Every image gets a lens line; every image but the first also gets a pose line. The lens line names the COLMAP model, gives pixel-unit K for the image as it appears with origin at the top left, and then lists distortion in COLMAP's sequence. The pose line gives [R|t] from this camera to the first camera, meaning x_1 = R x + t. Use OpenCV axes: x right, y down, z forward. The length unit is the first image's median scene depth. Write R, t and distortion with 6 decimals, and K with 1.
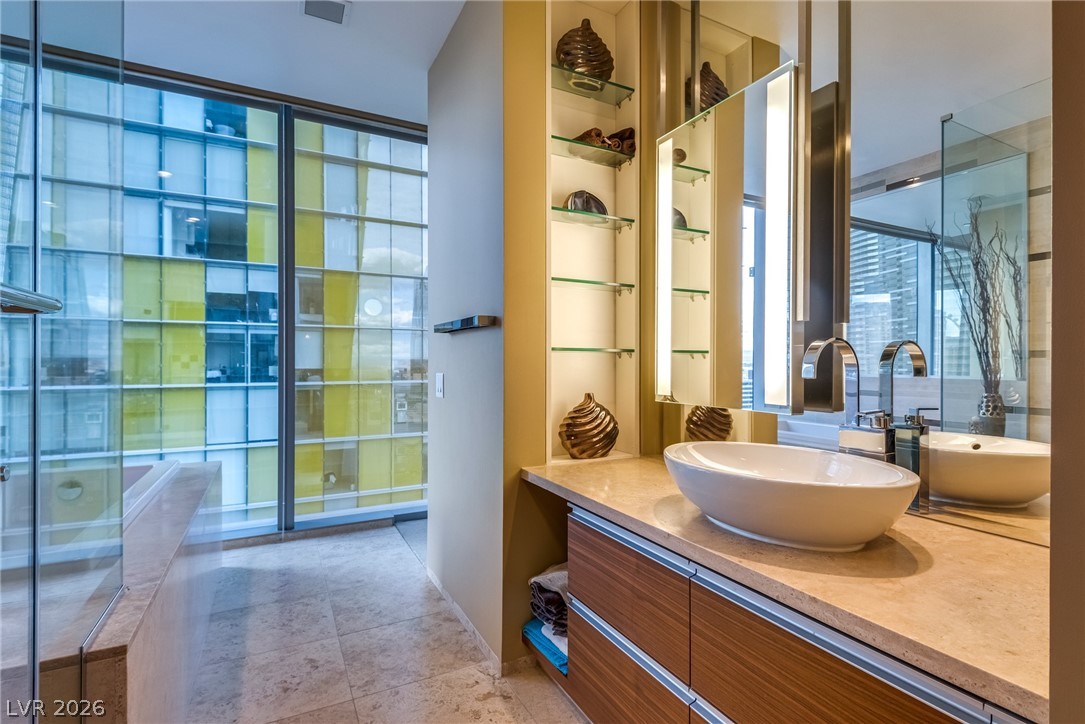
lens RADIAL K [[497.0, 0, 544.1], [0, 497.0, 365.2], [0, 0, 1]] dist [0.011558, -0.002700]
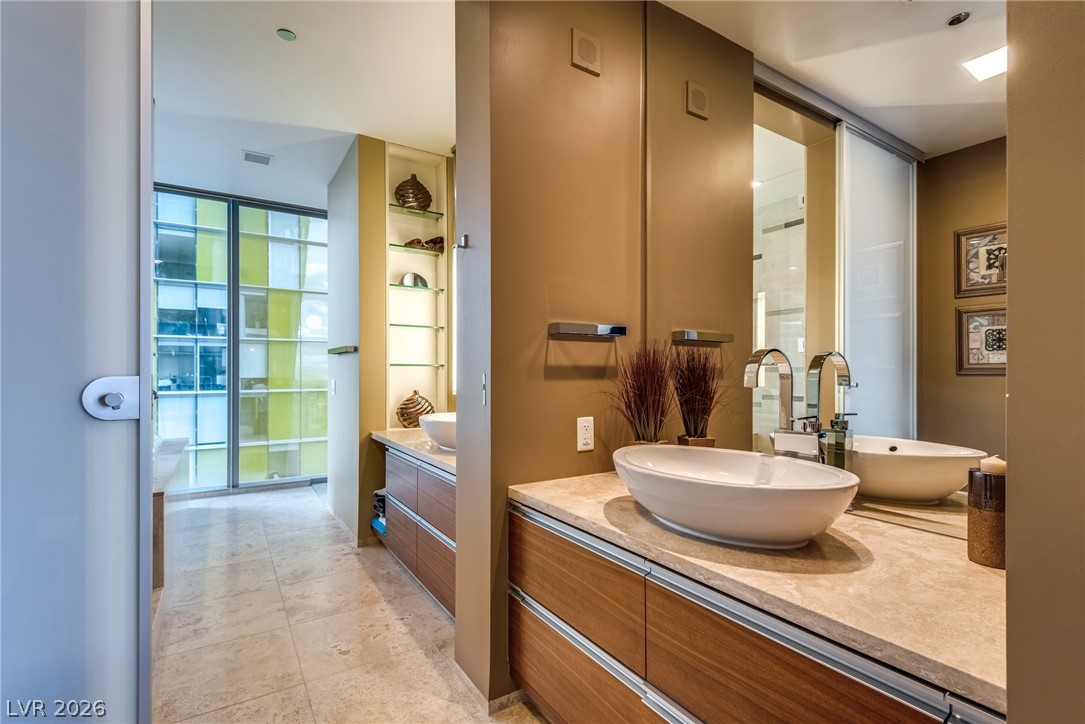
lens RADIAL K [[497.0, 0, 539.8], [0, 497.0, 362.2], [0, 0, 1]] dist [0.011558, -0.002700]
pose [[0.997275, -0.010063, 0.073090, 0.279087], [0.011238, 0.999814, -0.015689, -0.005976], [-0.072919, 0.016467, 0.997202, -0.536412]]
